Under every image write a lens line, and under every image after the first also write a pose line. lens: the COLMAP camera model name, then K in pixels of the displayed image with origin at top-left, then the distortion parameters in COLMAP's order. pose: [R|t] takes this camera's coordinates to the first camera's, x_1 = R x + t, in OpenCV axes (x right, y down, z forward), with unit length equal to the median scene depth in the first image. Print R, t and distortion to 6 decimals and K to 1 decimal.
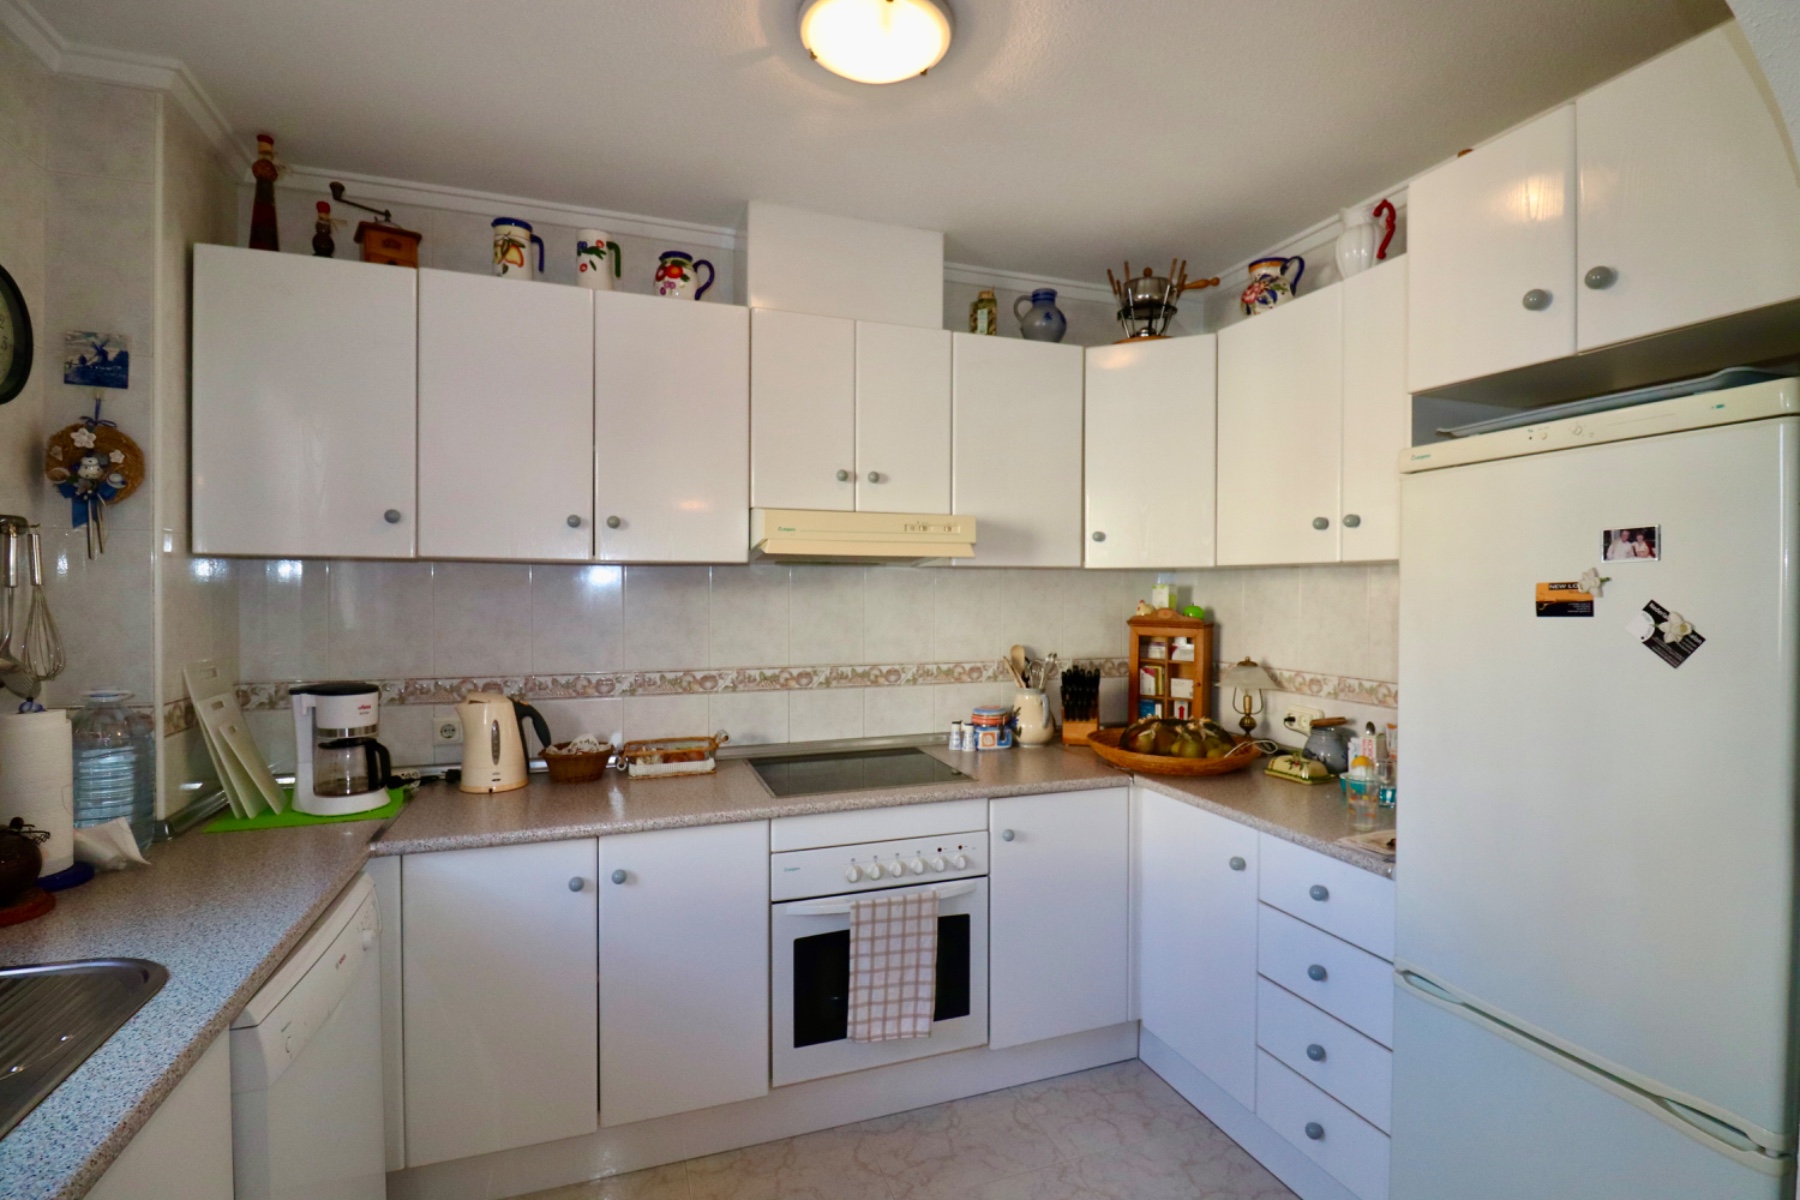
lens RADIAL K [[838.9, 0, 902.5], [0, 838.9, 601.6], [0, 0, 1]] dist [-0.005135, -0.008156]
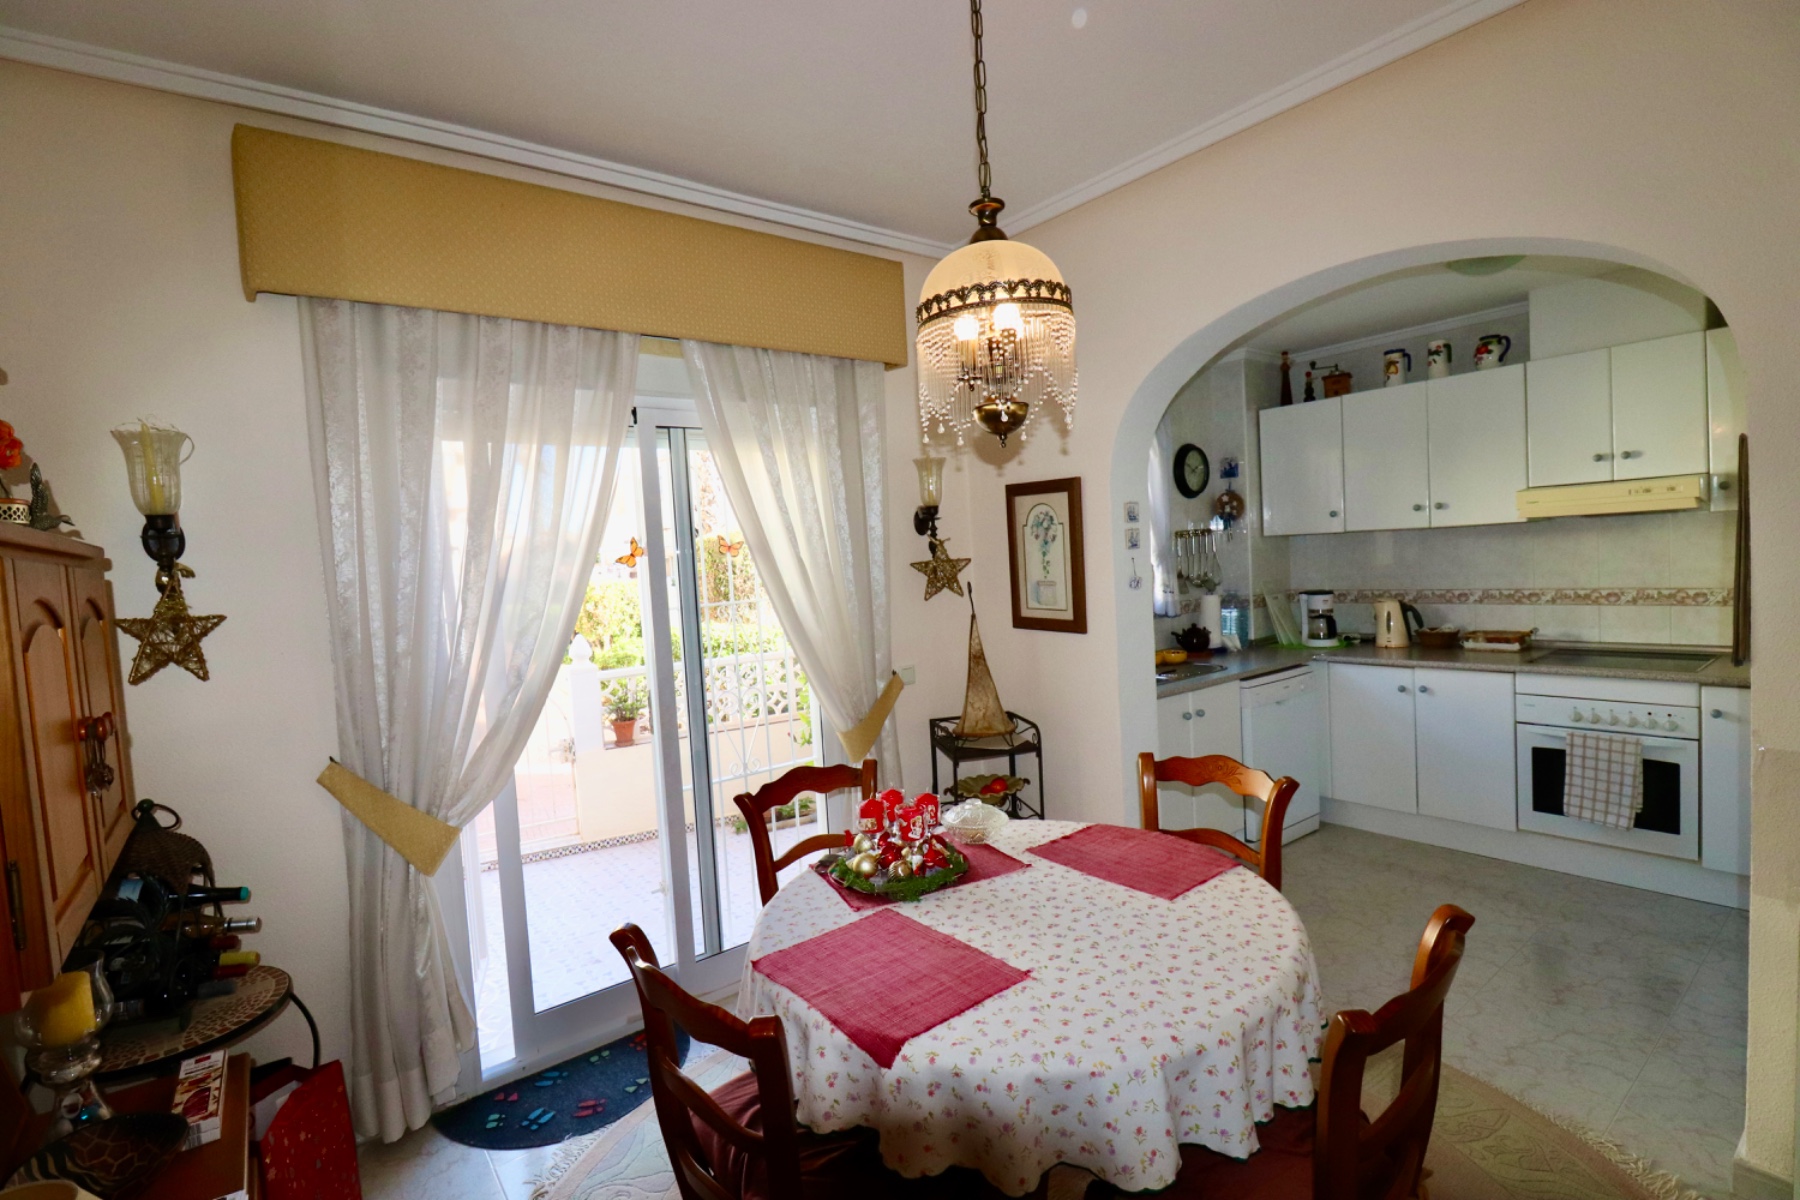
lens RADIAL K [[838.9, 0, 916.0], [0, 838.9, 603.3], [0, 0, 1]] dist [-0.005135, -0.008156]
pose [[0.302761, 0.031424, -0.952548, 1.042469], [0.044121, 0.997923, 0.046945, -0.017913], [0.952045, -0.056241, 0.300745, -0.642098]]
